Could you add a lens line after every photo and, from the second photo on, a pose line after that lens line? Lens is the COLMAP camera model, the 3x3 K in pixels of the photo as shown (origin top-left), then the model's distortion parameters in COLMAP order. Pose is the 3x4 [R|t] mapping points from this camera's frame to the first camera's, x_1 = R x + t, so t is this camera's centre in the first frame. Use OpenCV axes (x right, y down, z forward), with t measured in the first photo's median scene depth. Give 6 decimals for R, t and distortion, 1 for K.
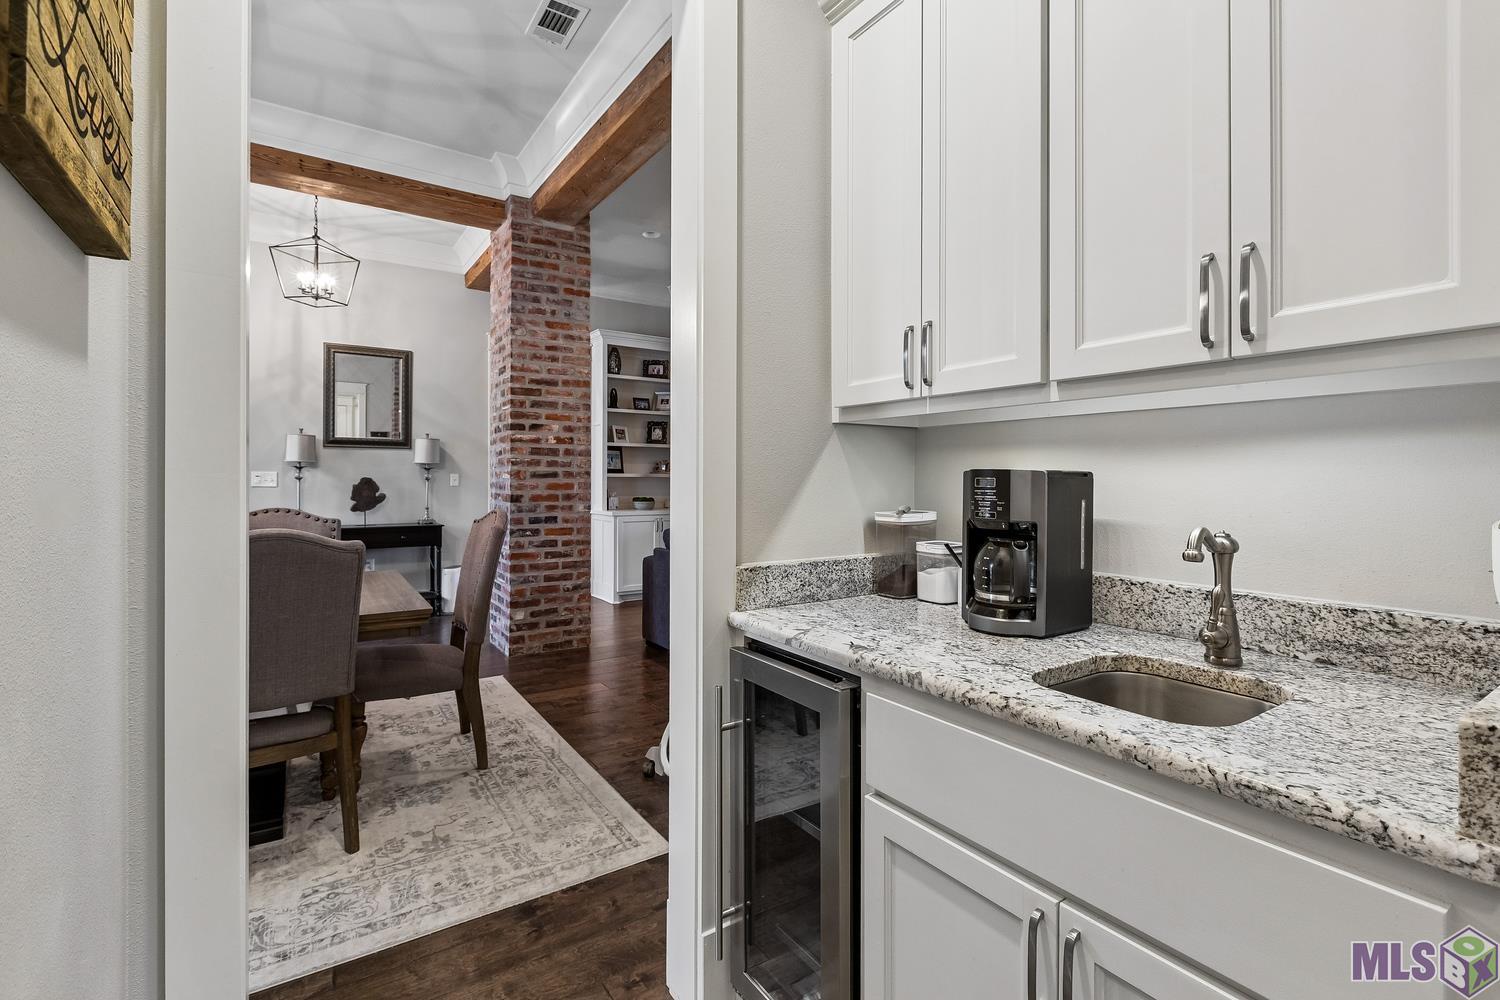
lens RADIAL K [[680.7, 0, 746.5], [0, 680.7, 487.0], [0, 0, 1]] dist [0.008201, -0.001388]
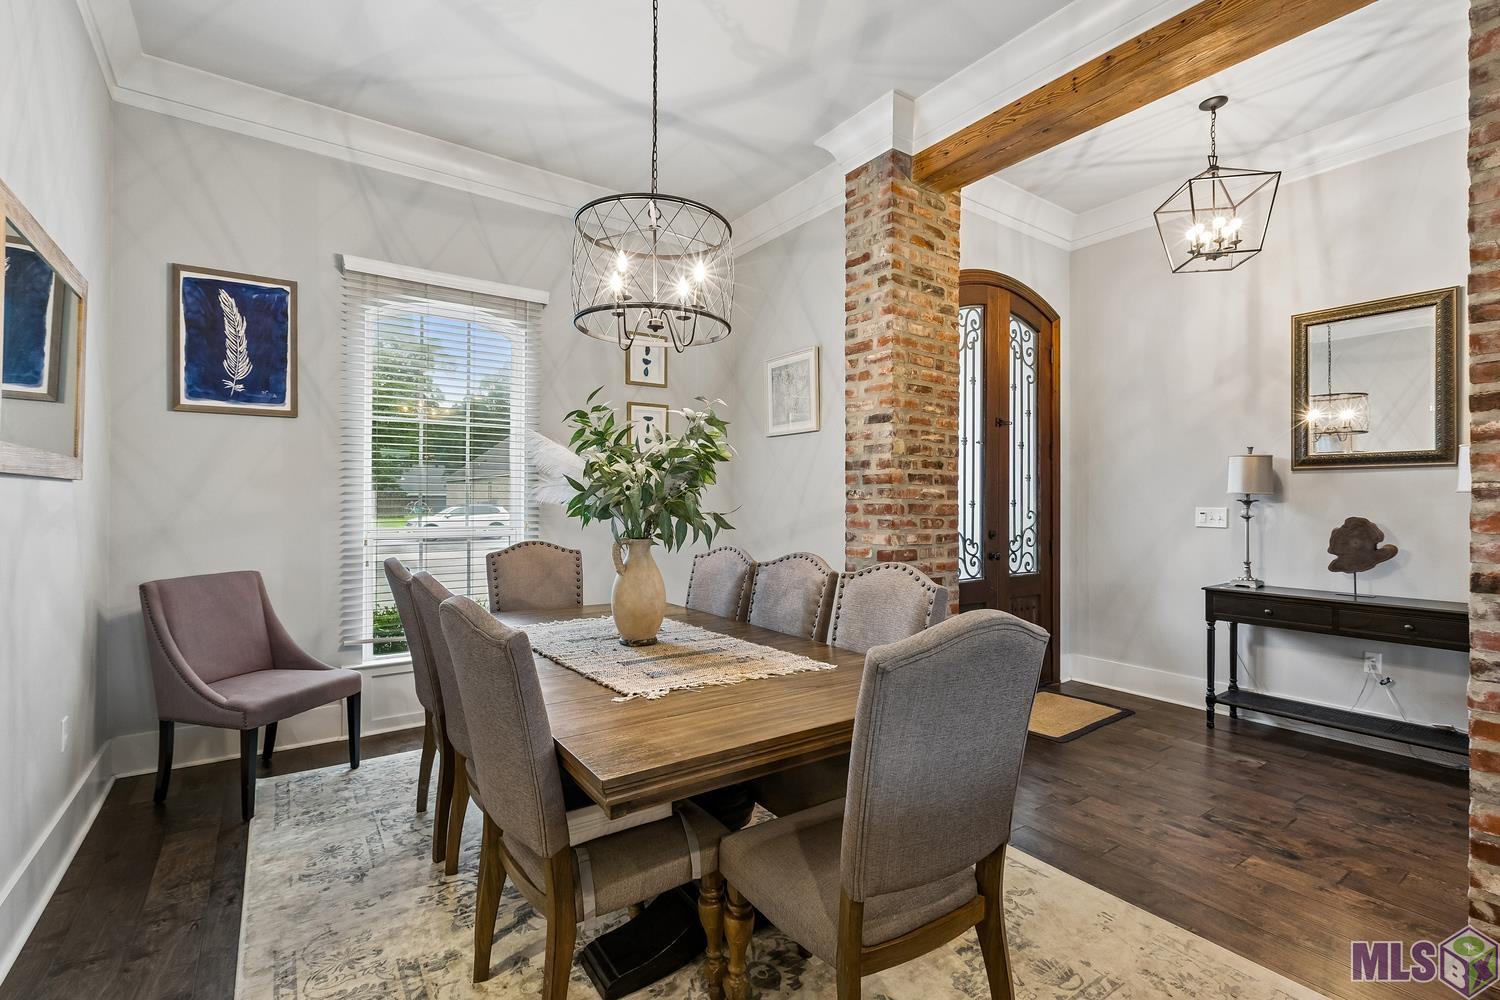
lens RADIAL K [[680.7, 0, 751.5], [0, 680.7, 498.5], [0, 0, 1]] dist [0.008201, -0.001388]
pose [[0.027489, -0.007525, -0.999594, 0.038847], [-0.015129, 0.999854, -0.007943, -0.018311], [0.999508, 0.015341, 0.027371, 0.459106]]
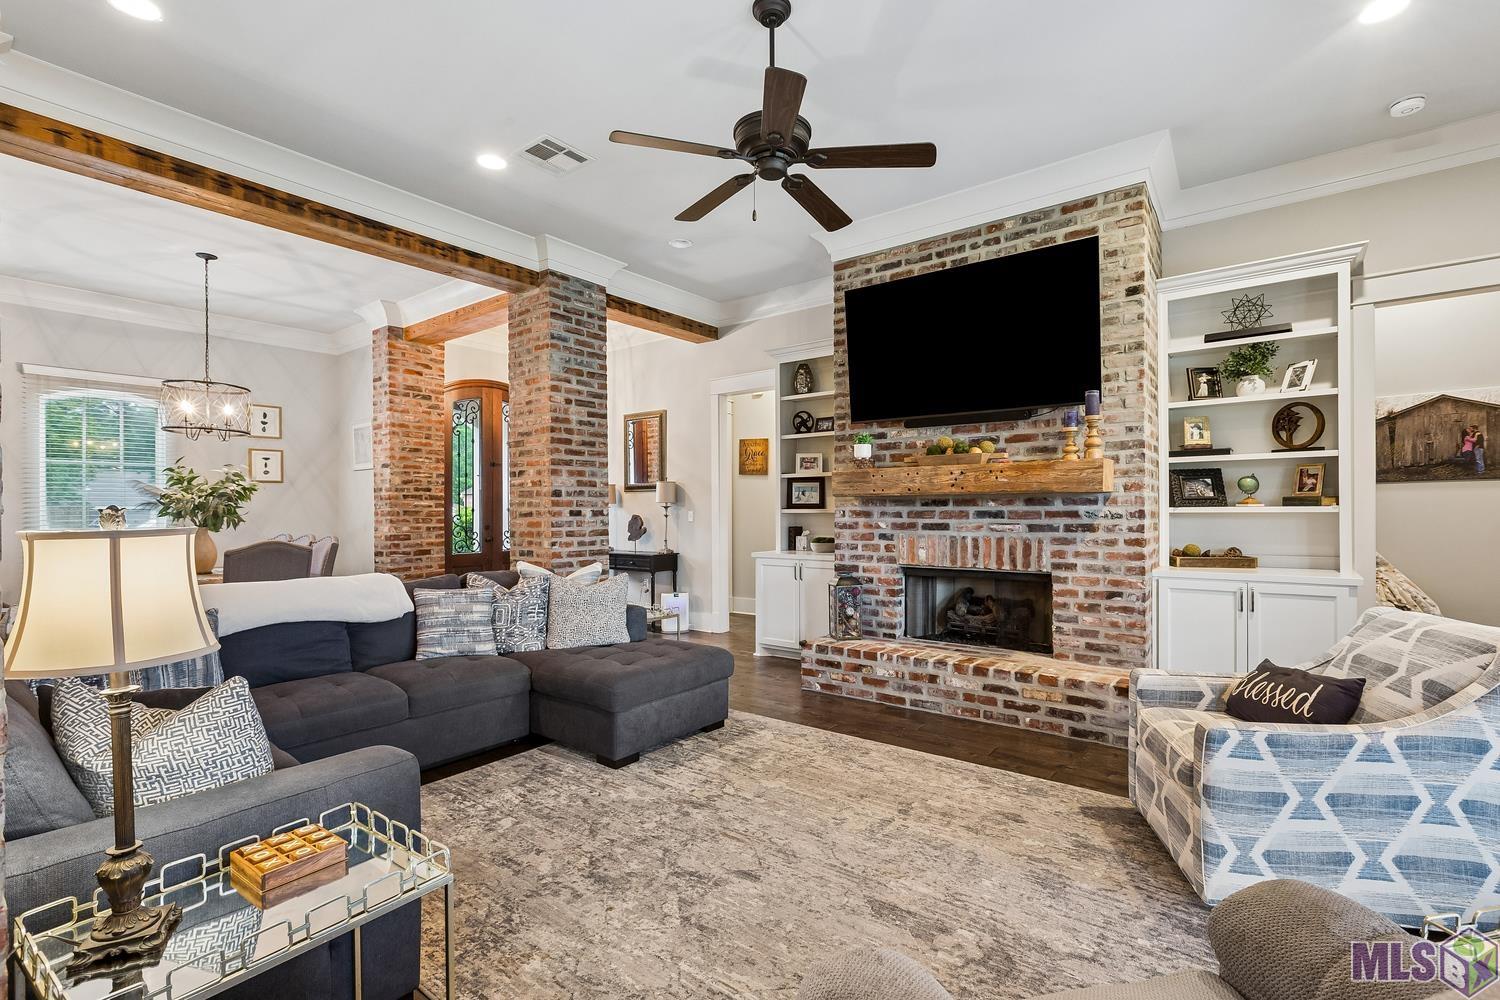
lens RADIAL K [[680.7, 0, 754.3], [0, 680.7, 508.5], [0, 0, 1]] dist [0.008201, -0.001388]
pose [[0.315424, -0.006503, -0.948929, 0.759615], [-0.003411, 0.999962, -0.007987, -0.016412], [0.948945, 0.005756, 0.315390, 0.834887]]
